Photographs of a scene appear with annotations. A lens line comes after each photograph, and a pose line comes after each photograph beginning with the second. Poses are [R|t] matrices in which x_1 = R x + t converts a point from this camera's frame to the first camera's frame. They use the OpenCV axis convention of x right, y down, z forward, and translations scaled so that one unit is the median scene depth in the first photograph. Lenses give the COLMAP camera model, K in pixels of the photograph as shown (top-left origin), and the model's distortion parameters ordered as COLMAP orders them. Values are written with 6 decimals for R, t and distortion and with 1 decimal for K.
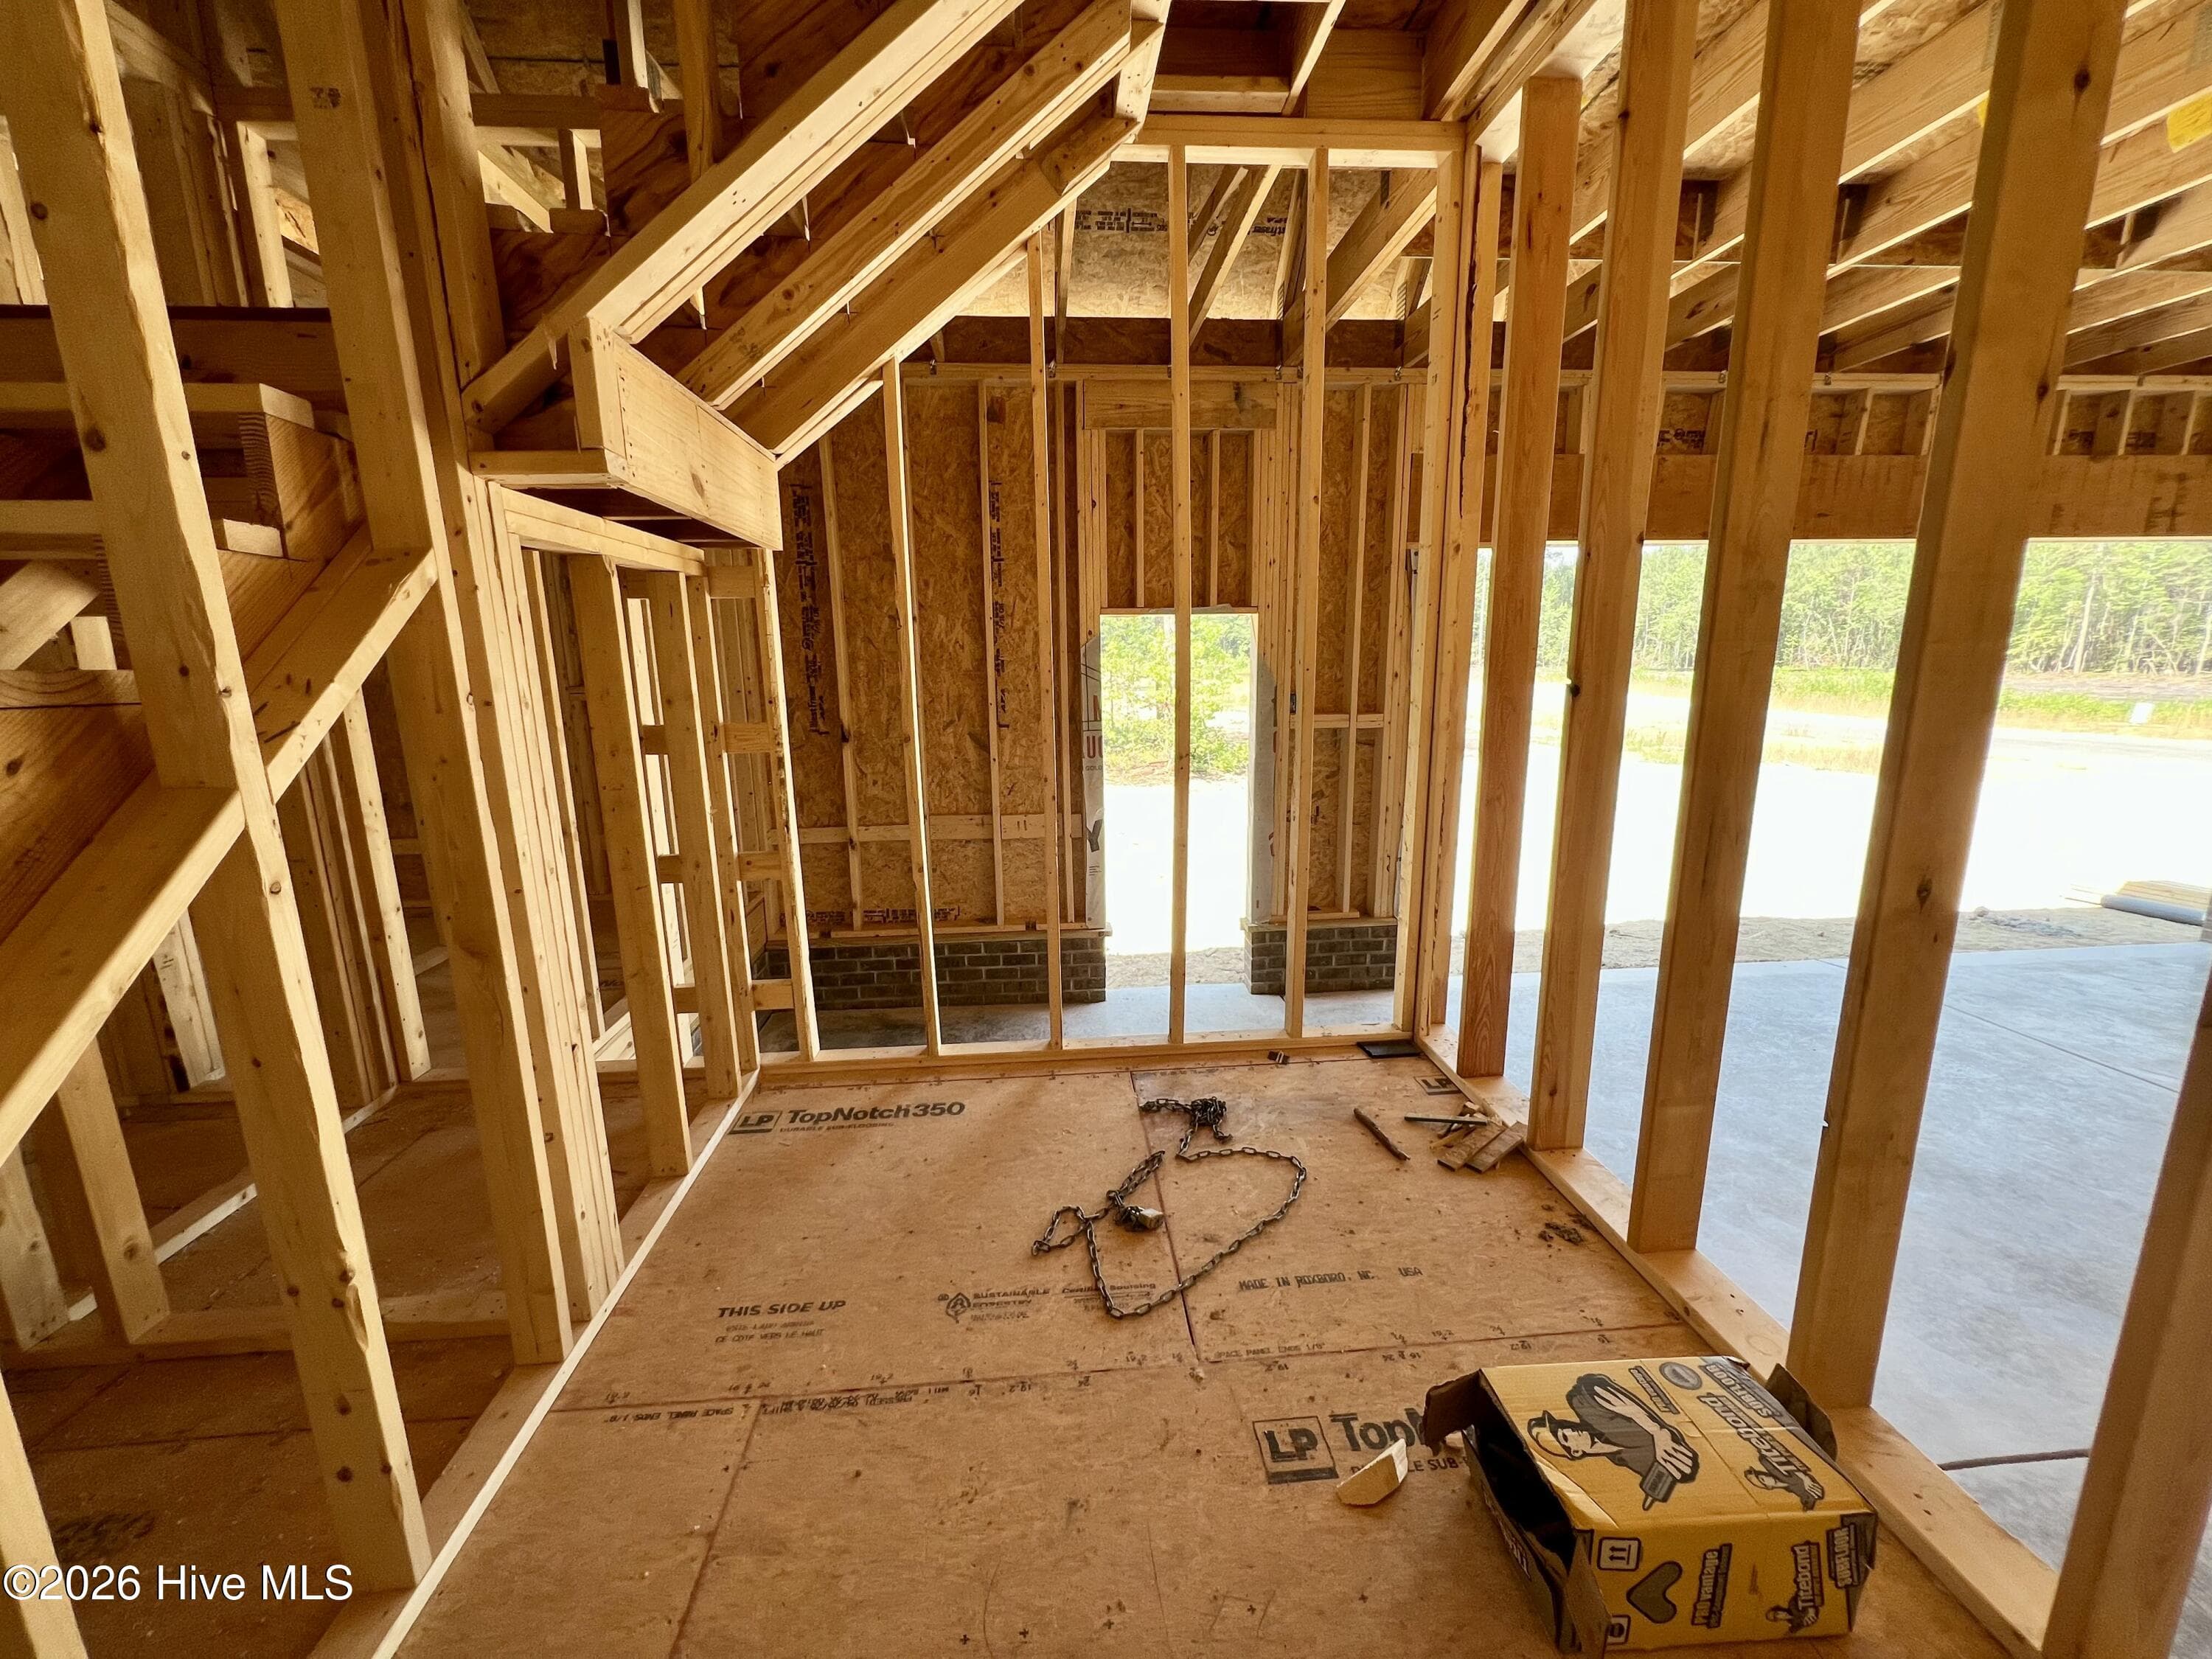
lens RADIAL K [[887.8, 0, 1103.3], [0, 887.8, 834.3], [0, 0, 1]] dist [-0.000869, -0.000326]
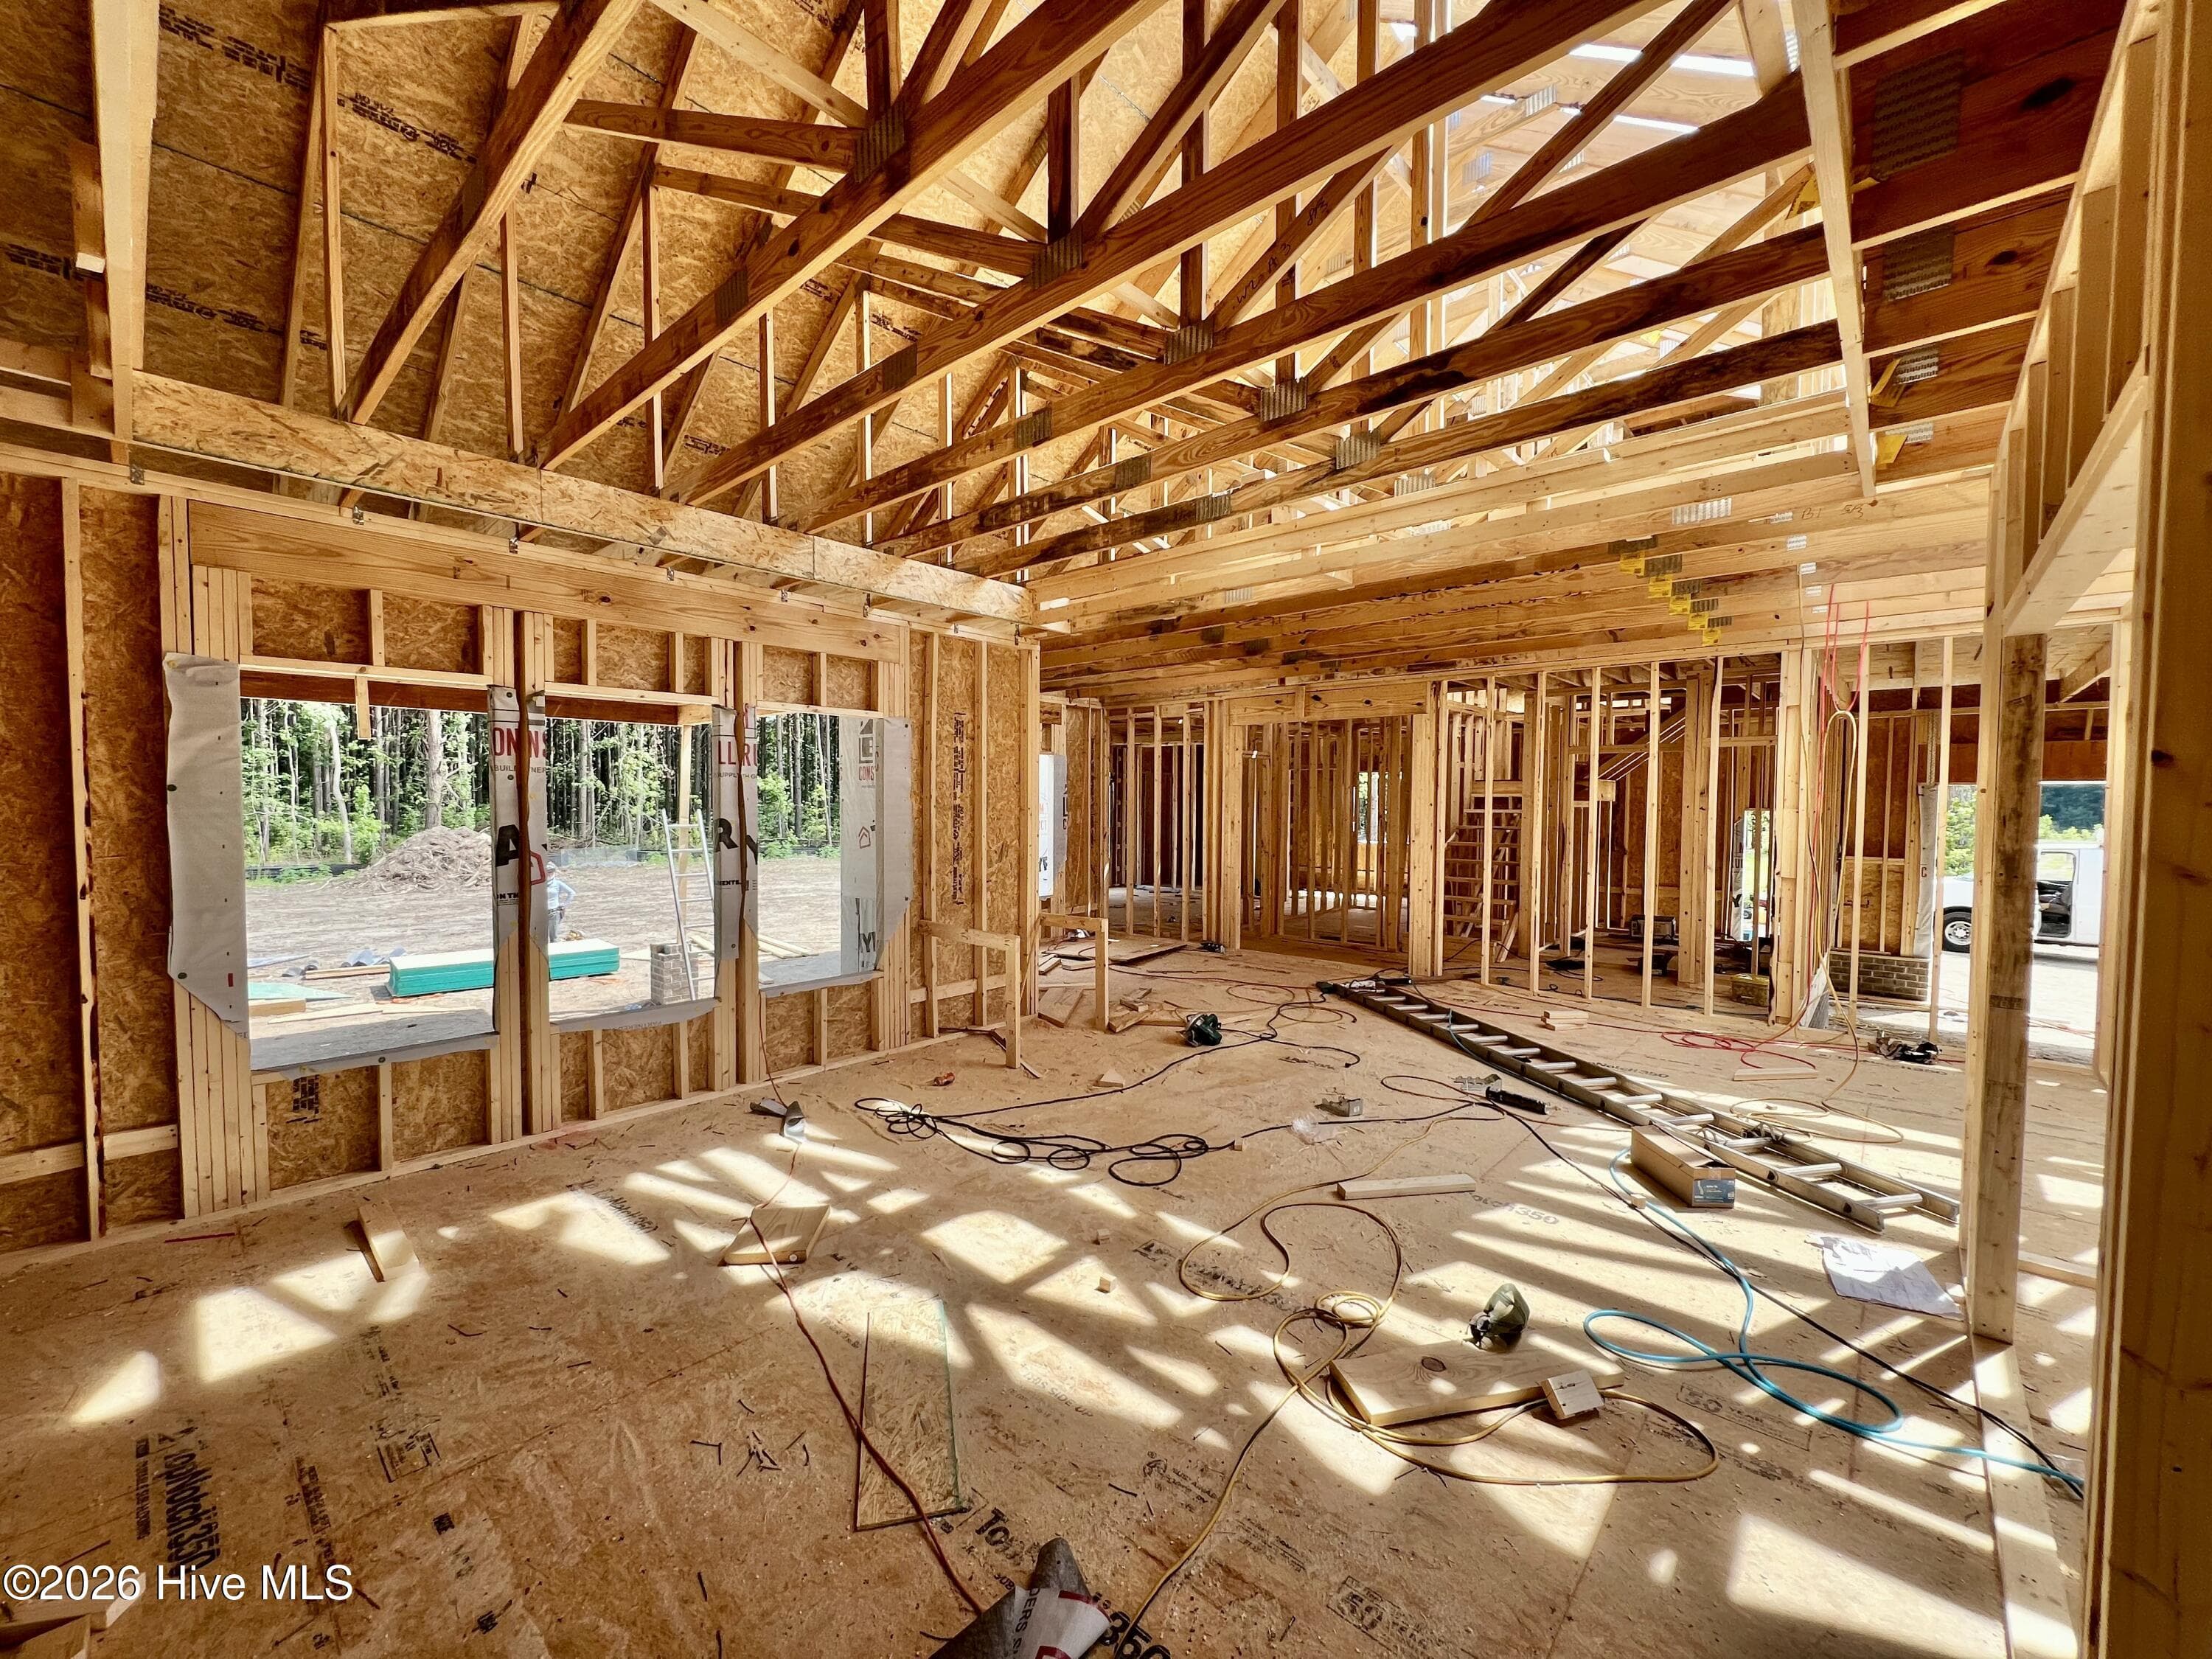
lens RADIAL K [[887.8, 0, 1103.3], [0, 887.8, 834.3], [0, 0, 1]] dist [-0.000869, -0.000326]
pose [[0.683218, 0.049570, -0.728530, 0.541112], [-0.165847, 0.982154, -0.088705, 0.313196], [0.711131, 0.181429, 0.679247, -1.814211]]
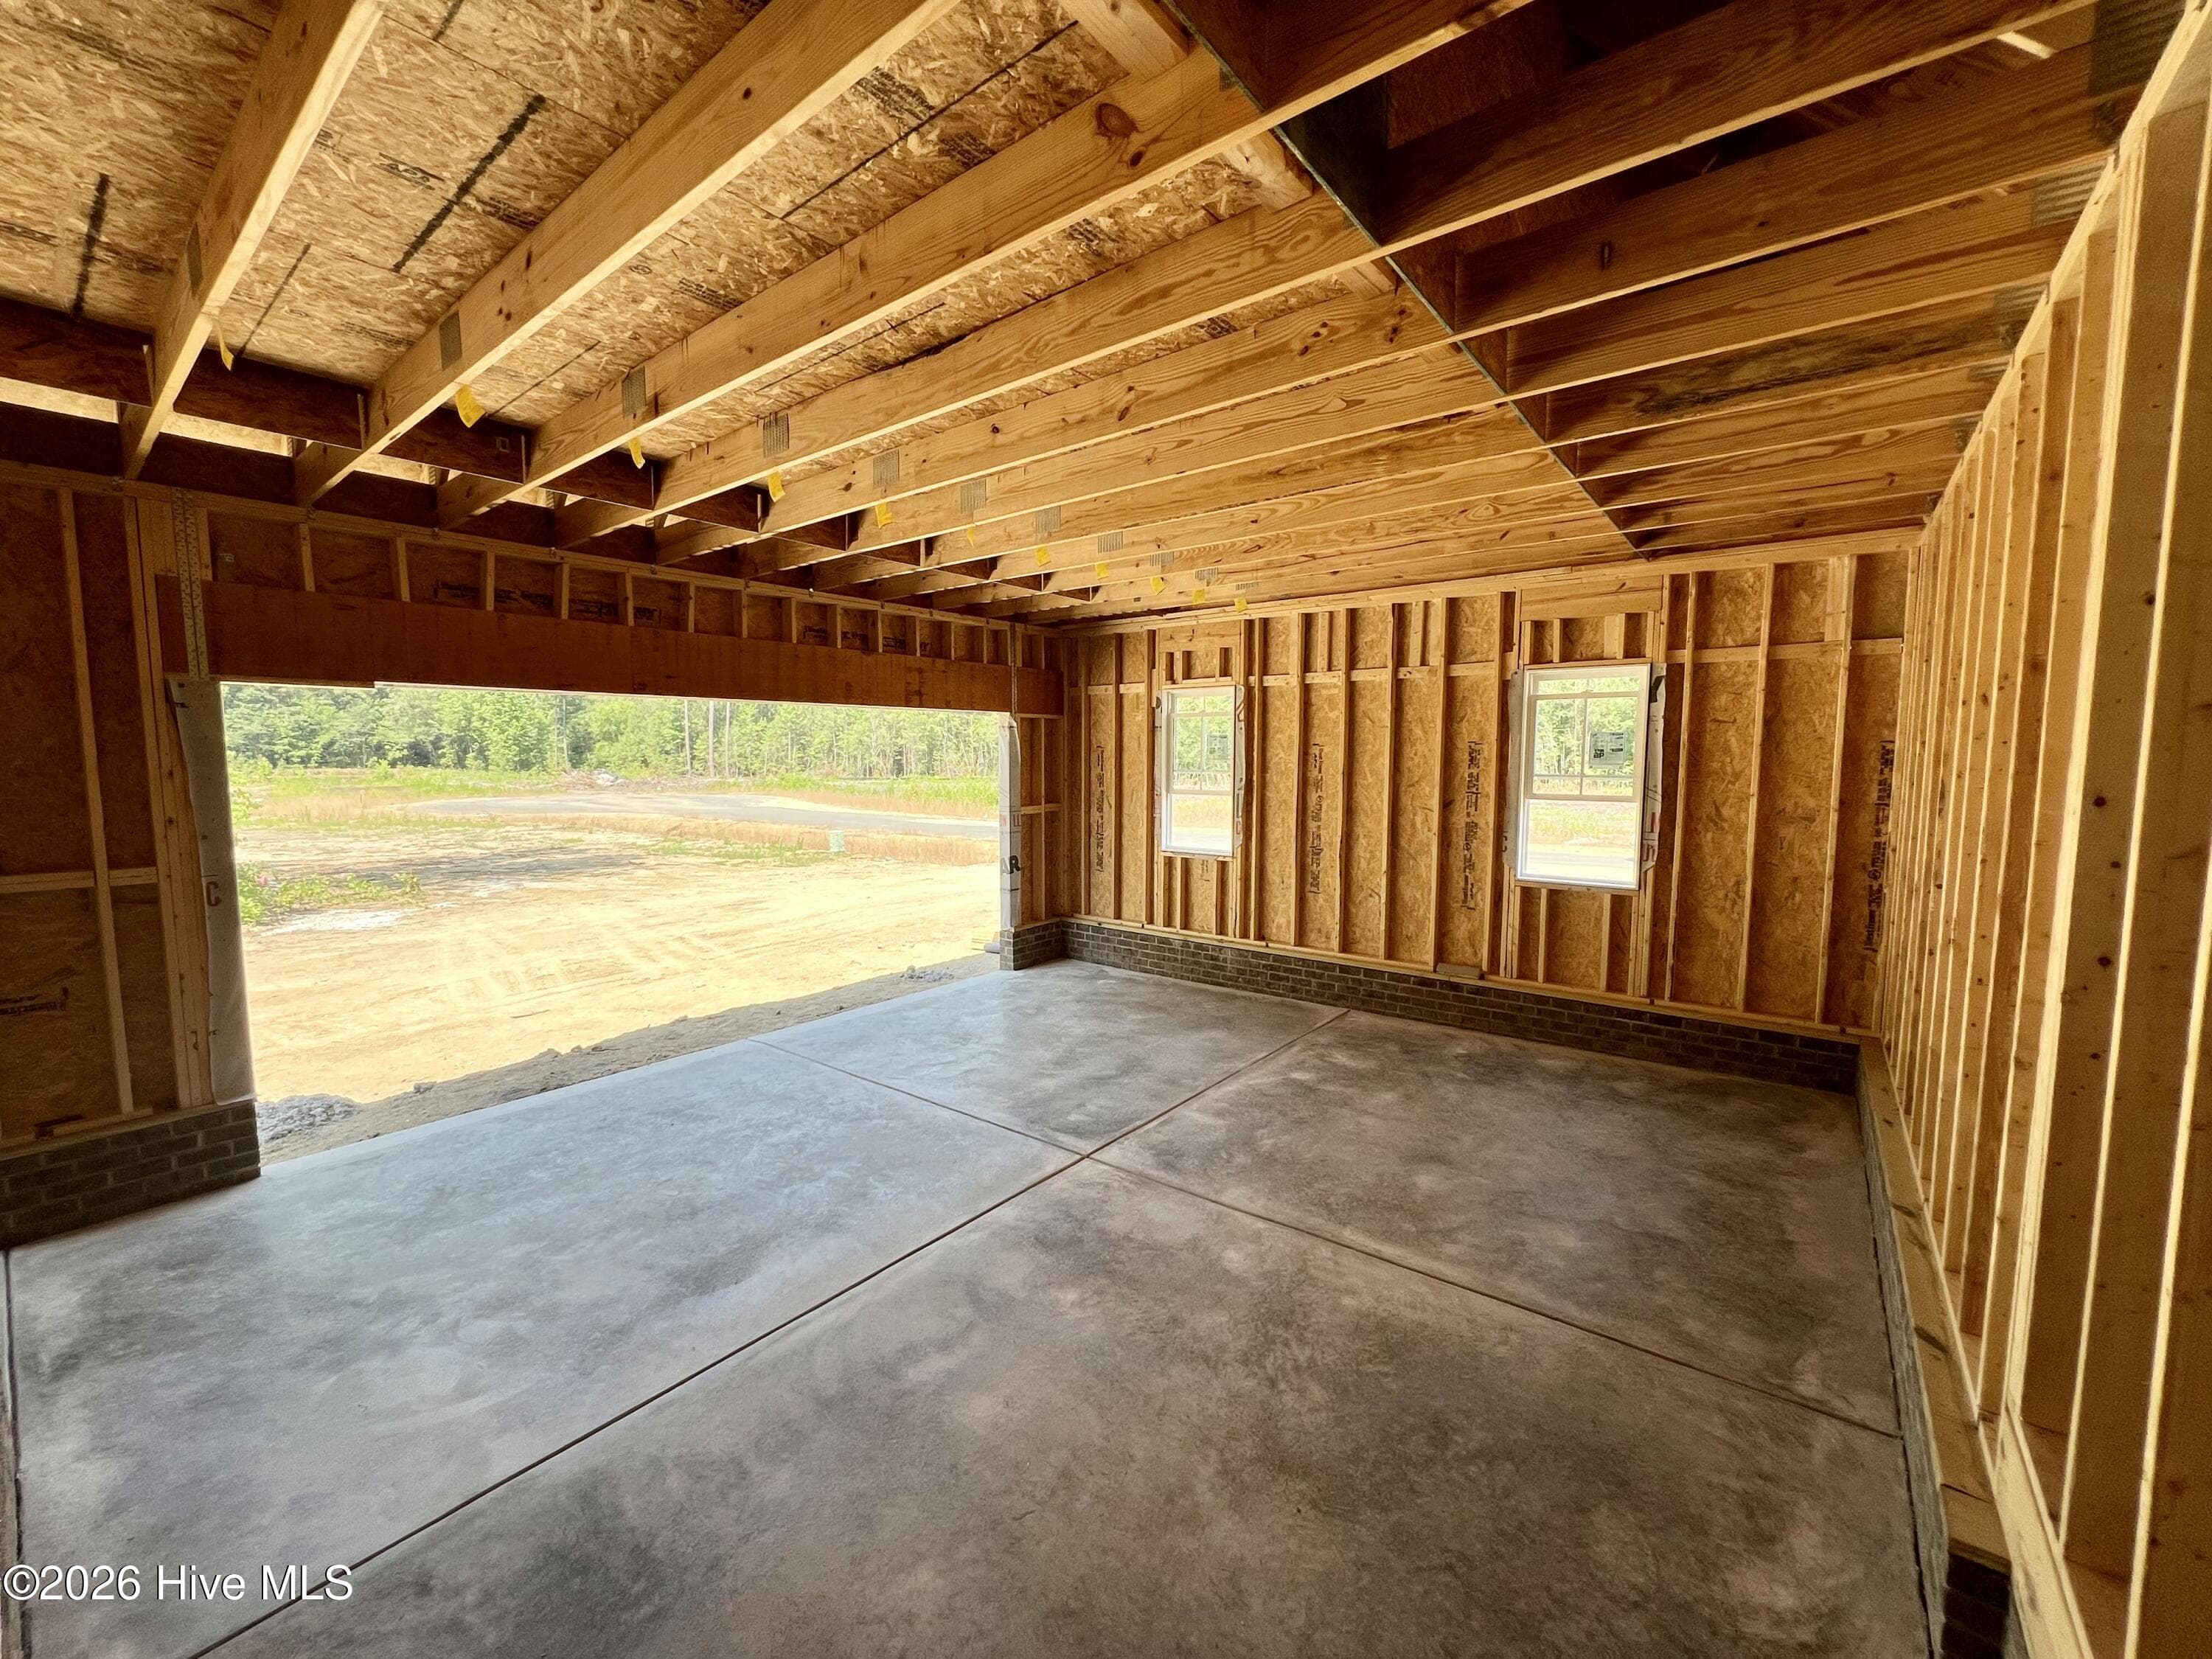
lens RADIAL K [[887.8, 0, 1103.3], [0, 887.8, 834.3], [0, 0, 1]] dist [-0.000869, -0.000326]
pose [[0.685398, -0.050951, 0.726384, 0.315650], [0.137949, 0.988570, -0.060824, 0.009415], [-0.714982, 0.141892, 0.684593, -0.223504]]
